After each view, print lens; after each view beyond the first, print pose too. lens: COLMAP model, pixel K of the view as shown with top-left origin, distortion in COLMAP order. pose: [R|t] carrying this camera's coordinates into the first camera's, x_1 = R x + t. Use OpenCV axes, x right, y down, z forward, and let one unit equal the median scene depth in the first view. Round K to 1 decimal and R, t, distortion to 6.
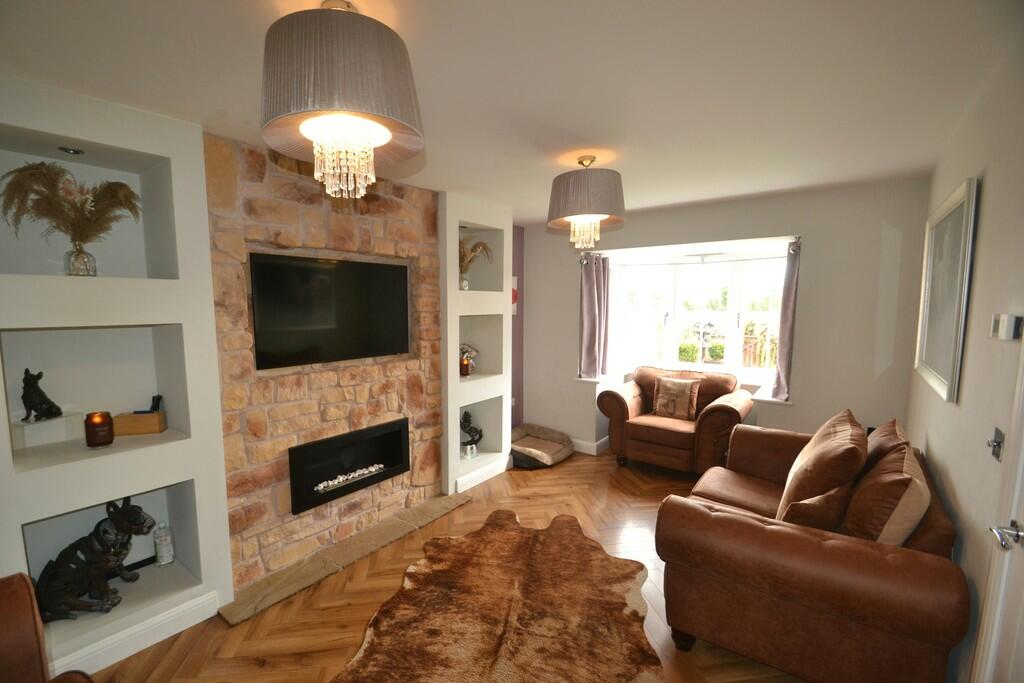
lens RADIAL K [[450.3, 0, 487.7], [0, 450.3, 354.4], [0, 0, 1]] dist [0.000381, 0.000046]
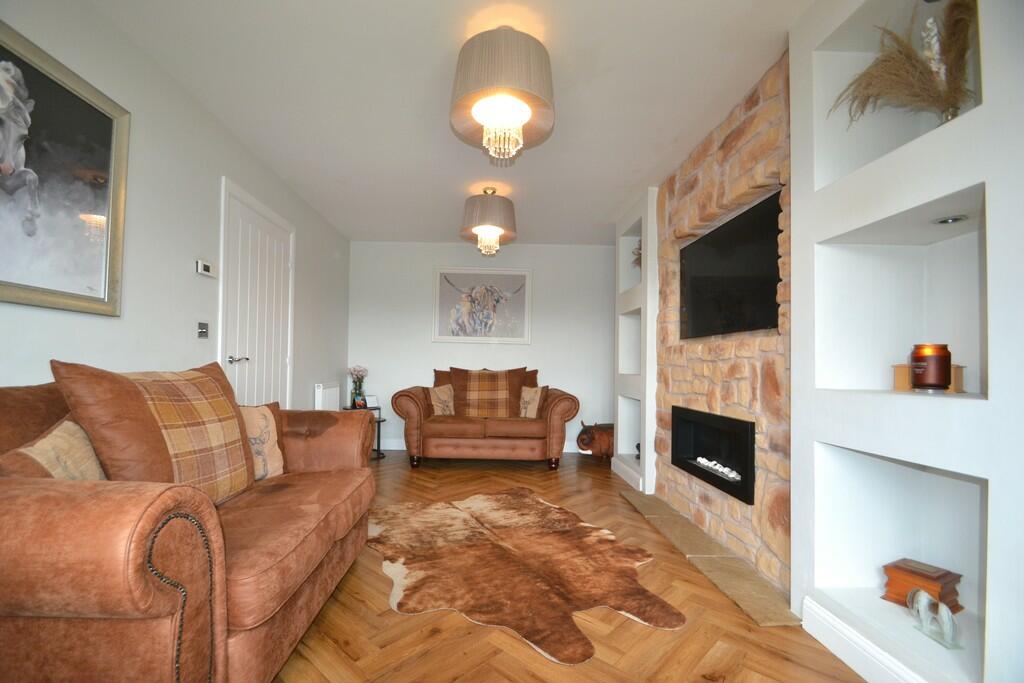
lens RADIAL K [[450.3, 0, 487.7], [0, 450.3, 354.4], [0, 0, 1]] dist [0.000381, 0.000046]
pose [[-0.784015, -0.024595, -0.620255, 0.720789], [-0.083774, 0.994266, 0.066466, 0.038801], [0.615063, 0.104071, -0.781580, 1.693214]]
